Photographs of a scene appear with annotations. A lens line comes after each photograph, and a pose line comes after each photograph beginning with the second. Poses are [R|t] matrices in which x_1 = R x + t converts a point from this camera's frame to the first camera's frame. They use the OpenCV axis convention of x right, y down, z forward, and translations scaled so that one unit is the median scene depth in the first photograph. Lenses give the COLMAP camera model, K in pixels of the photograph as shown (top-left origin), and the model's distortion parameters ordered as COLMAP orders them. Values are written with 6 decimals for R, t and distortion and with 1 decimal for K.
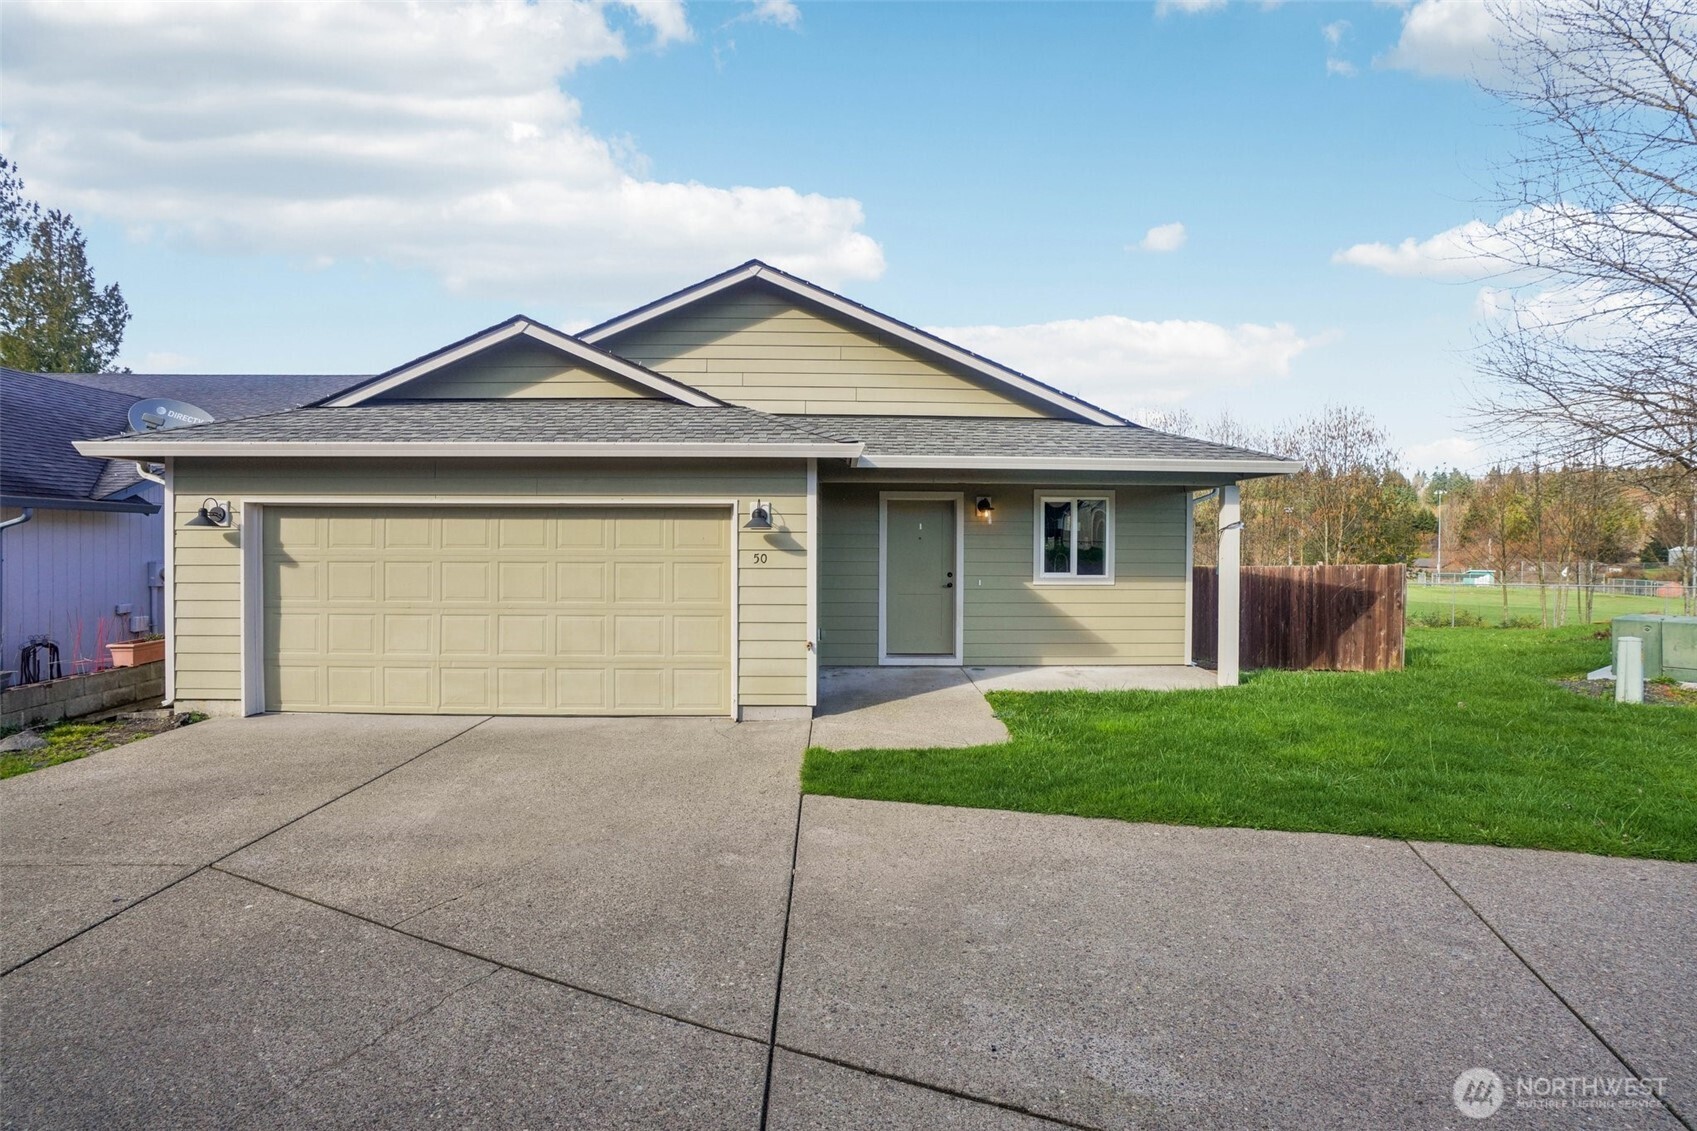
lens RADIAL K [[792.0, 0, 840.0], [0, 792.0, 558.6], [0, 0, 1]] dist [-0.052264, 0.014476]
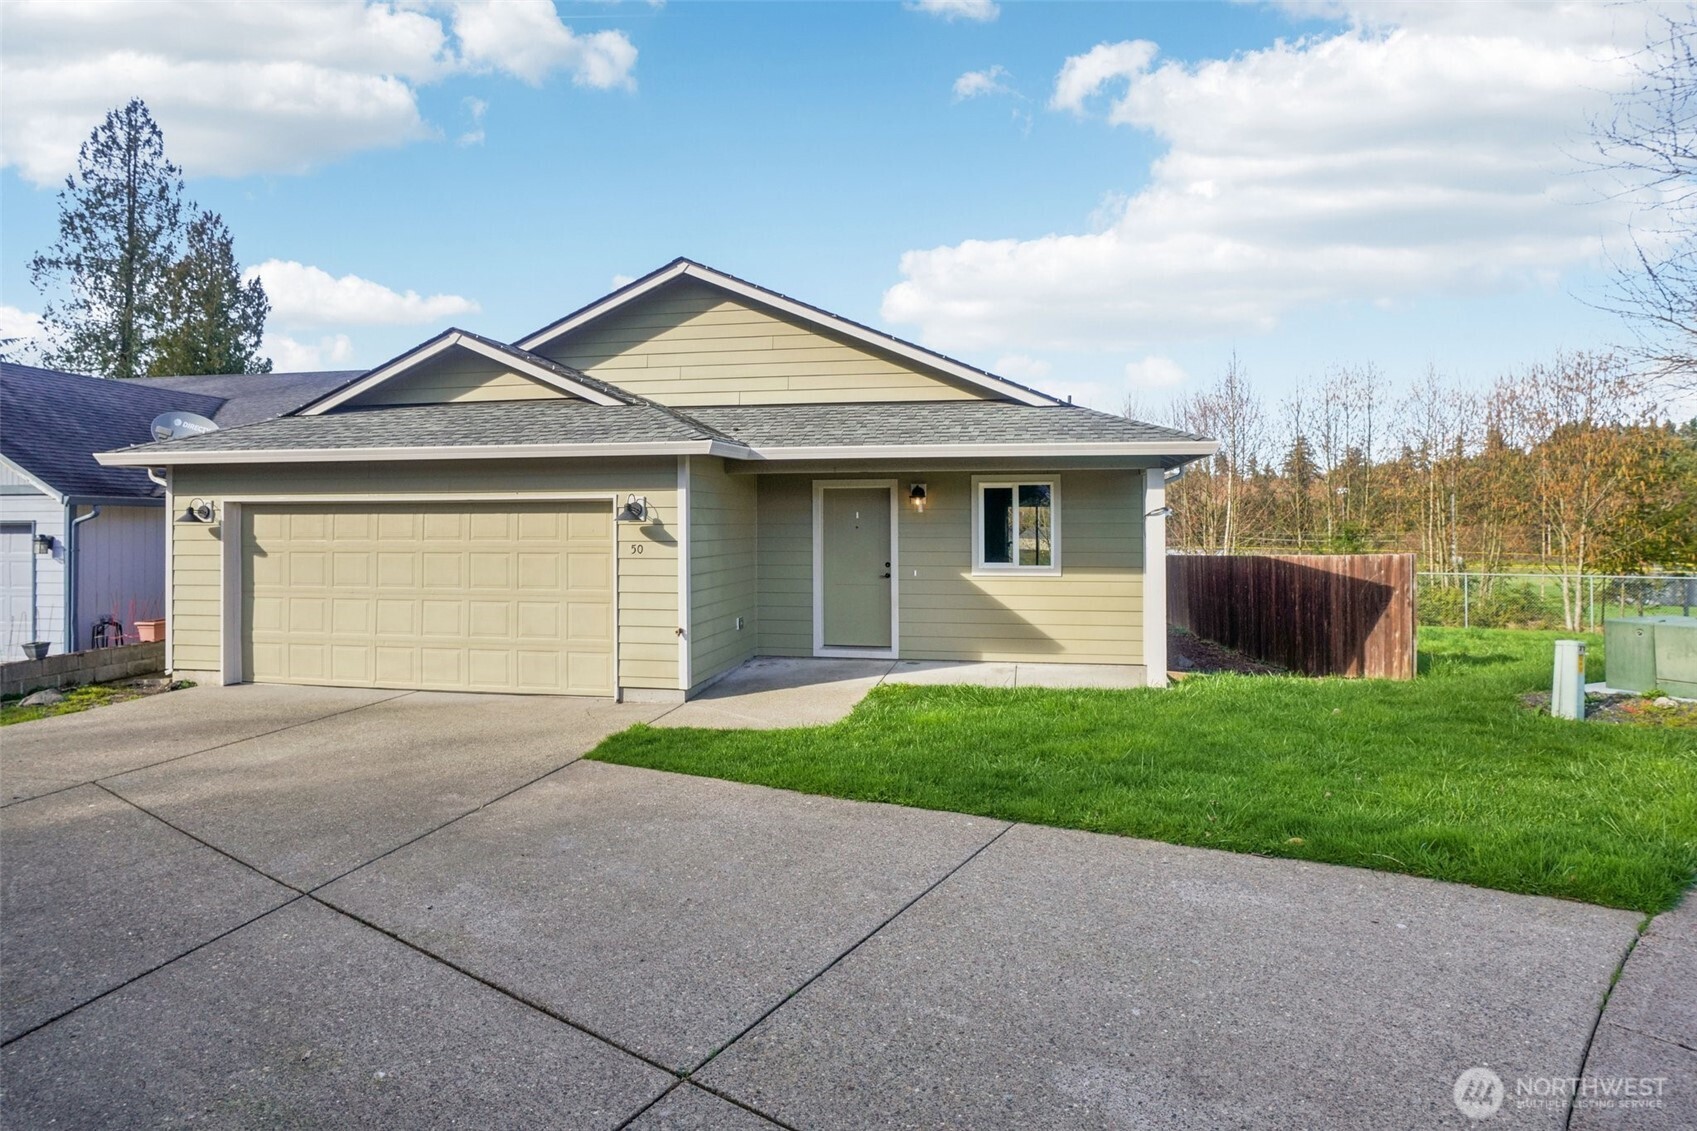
lens RADIAL K [[892.9, 0, 791.7], [0, 892.9, 526.8], [0, 0, 1]] dist [-0.027151, 0.004906]
pose [[0.977227, -0.006368, -0.212102, 0.344229], [0.001914, 0.999773, -0.021199, -0.004174], [0.212189, 0.020310, 0.977018, -0.123856]]
